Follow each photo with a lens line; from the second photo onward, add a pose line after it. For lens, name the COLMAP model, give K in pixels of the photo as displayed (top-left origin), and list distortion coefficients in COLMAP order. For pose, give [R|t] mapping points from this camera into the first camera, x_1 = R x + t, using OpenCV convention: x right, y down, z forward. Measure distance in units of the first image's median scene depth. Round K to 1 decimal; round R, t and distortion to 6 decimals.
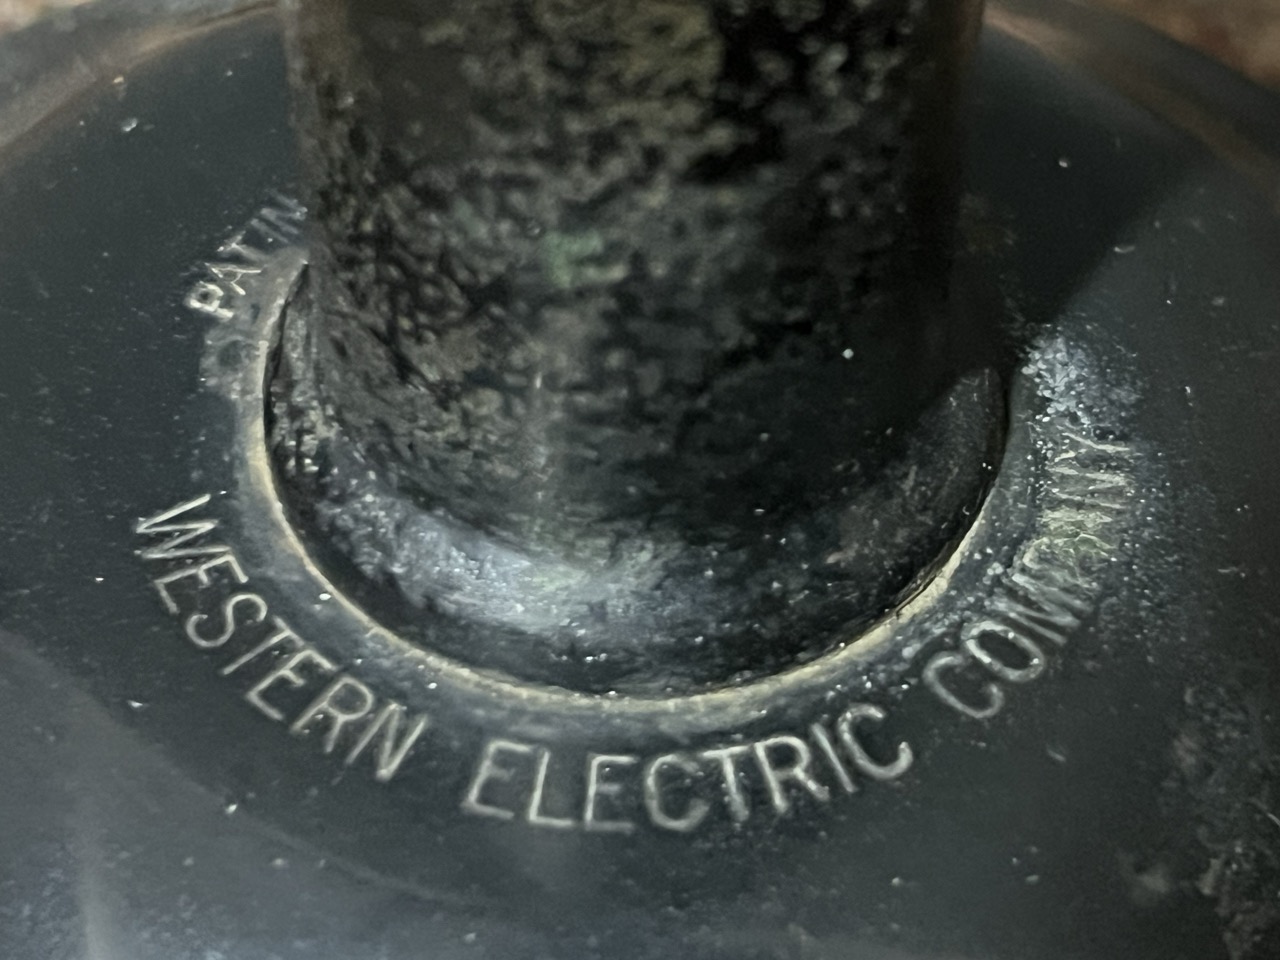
lens RADIAL K [[2826.0, 0, 789.5], [0, 2826.0, 477.0], [0, 0, 1]] dist [0.238314, -0.010762]
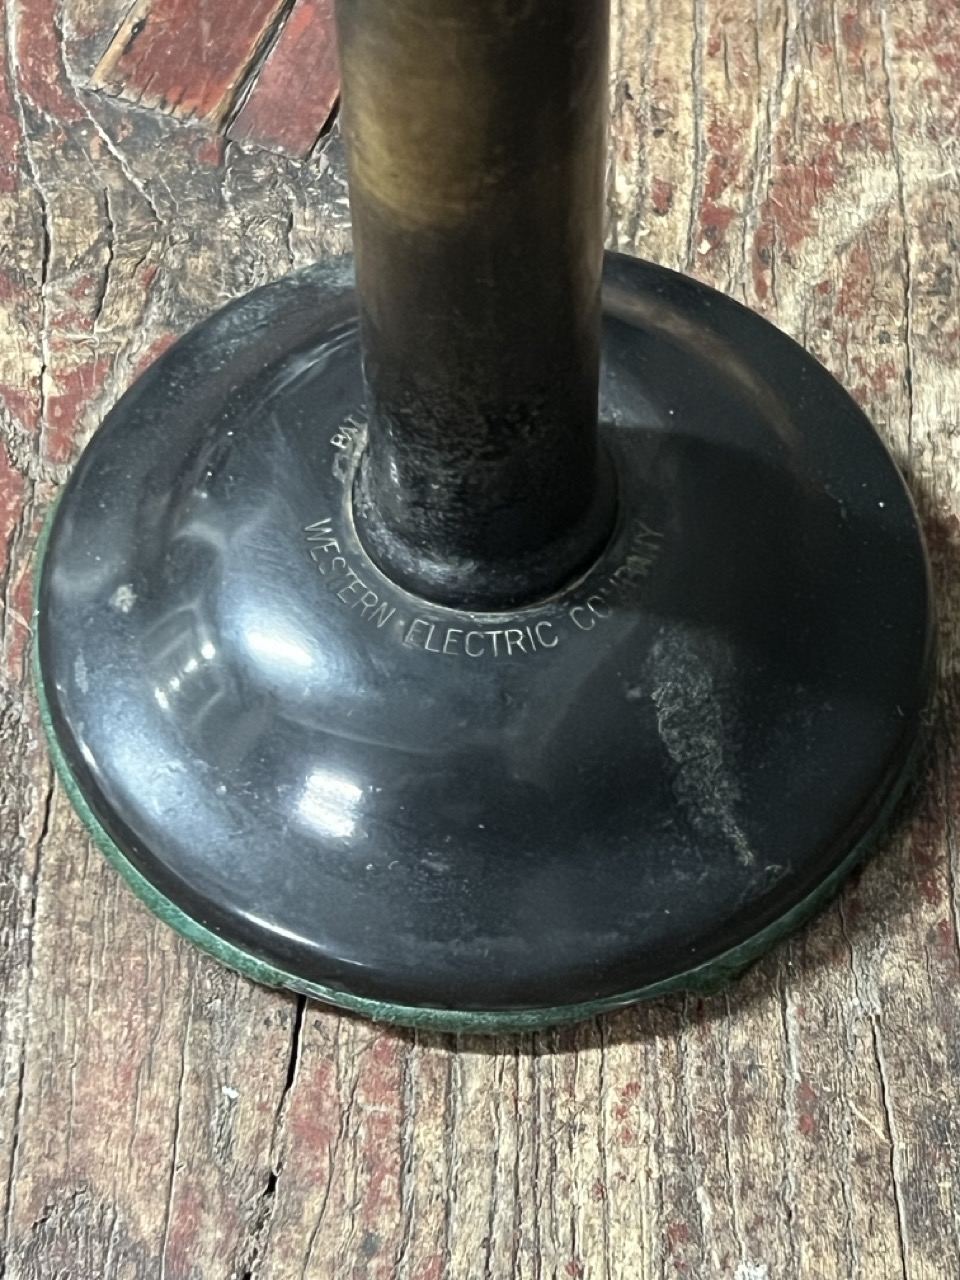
lens RADIAL K [[2826.0, 0, 480.0], [0, 2826.0, 640.0], [0, 0, 1]] dist [0.238314, -0.010762]
pose [[0.981353, 0.114308, -0.154535, 0.405181], [-0.091100, 0.984522, 0.149724, -0.322323], [0.169257, -0.132854, 0.976577, -1.800555]]
